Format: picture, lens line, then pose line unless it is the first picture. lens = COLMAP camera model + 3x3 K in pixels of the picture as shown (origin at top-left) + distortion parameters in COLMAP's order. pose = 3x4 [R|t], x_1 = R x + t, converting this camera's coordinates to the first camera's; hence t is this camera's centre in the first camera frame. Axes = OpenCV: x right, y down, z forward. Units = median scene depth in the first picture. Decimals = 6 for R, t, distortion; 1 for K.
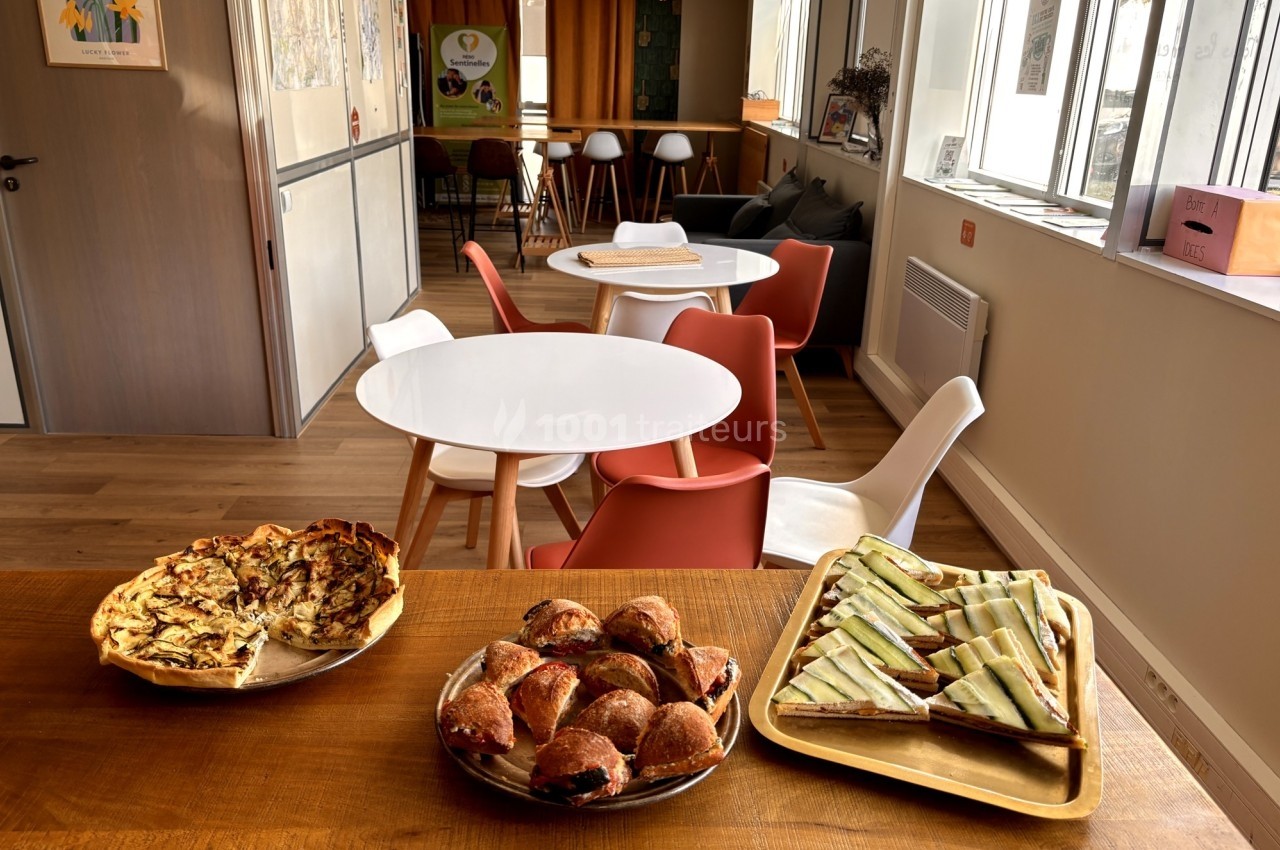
lens RADIAL K [[975.1, 0, 642.2], [0, 975.1, 406.5], [0, 0, 1]] dist [0.025384, 0.002532]
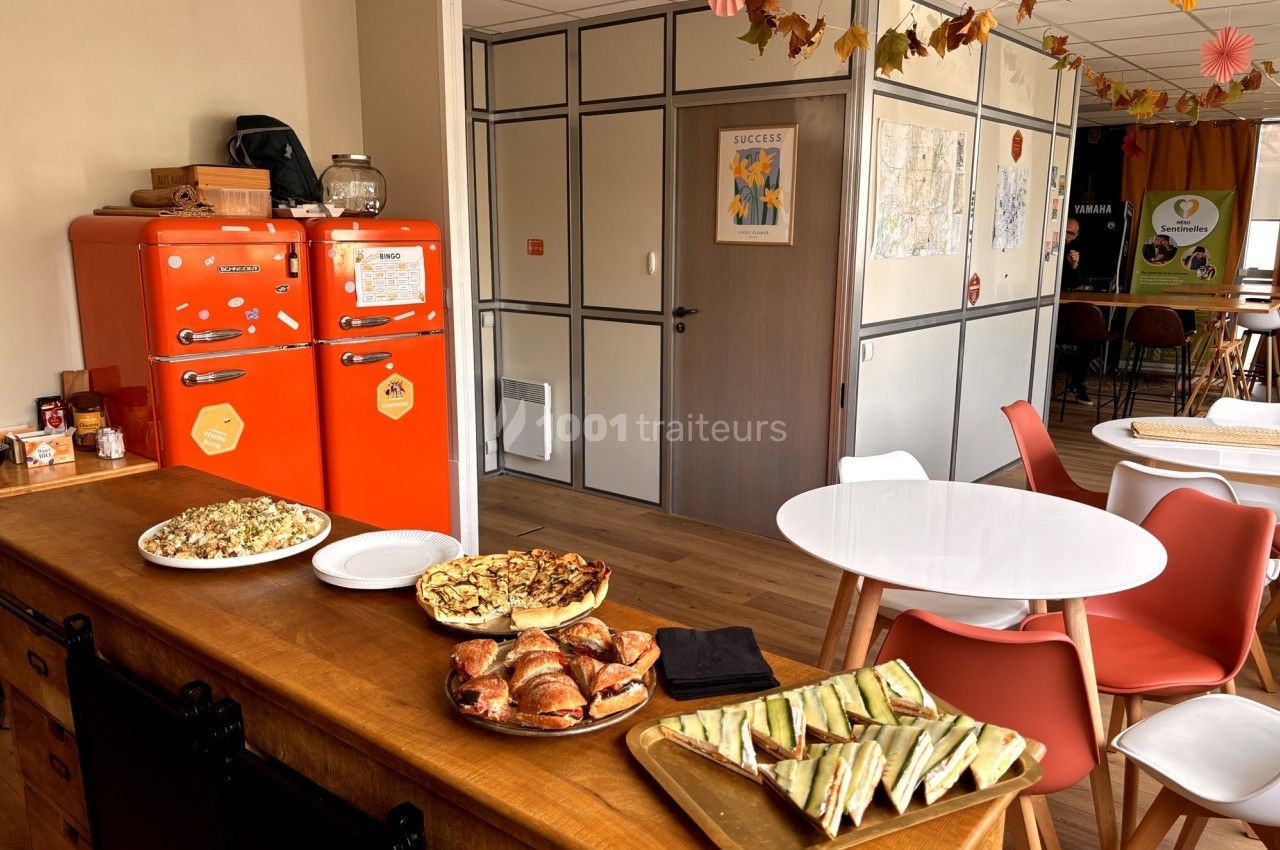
lens RADIAL K [[970.7, 0, 640.0], [0, 970.7, 425.0], [0, 0, 1]] dist [0.003676, -0.003081]
pose [[0.742716, 0.114360, -0.659769, 0.204559], [-0.205117, 0.976797, -0.061593, -0.000043], [0.637417, 0.181076, 0.748940, -0.011774]]
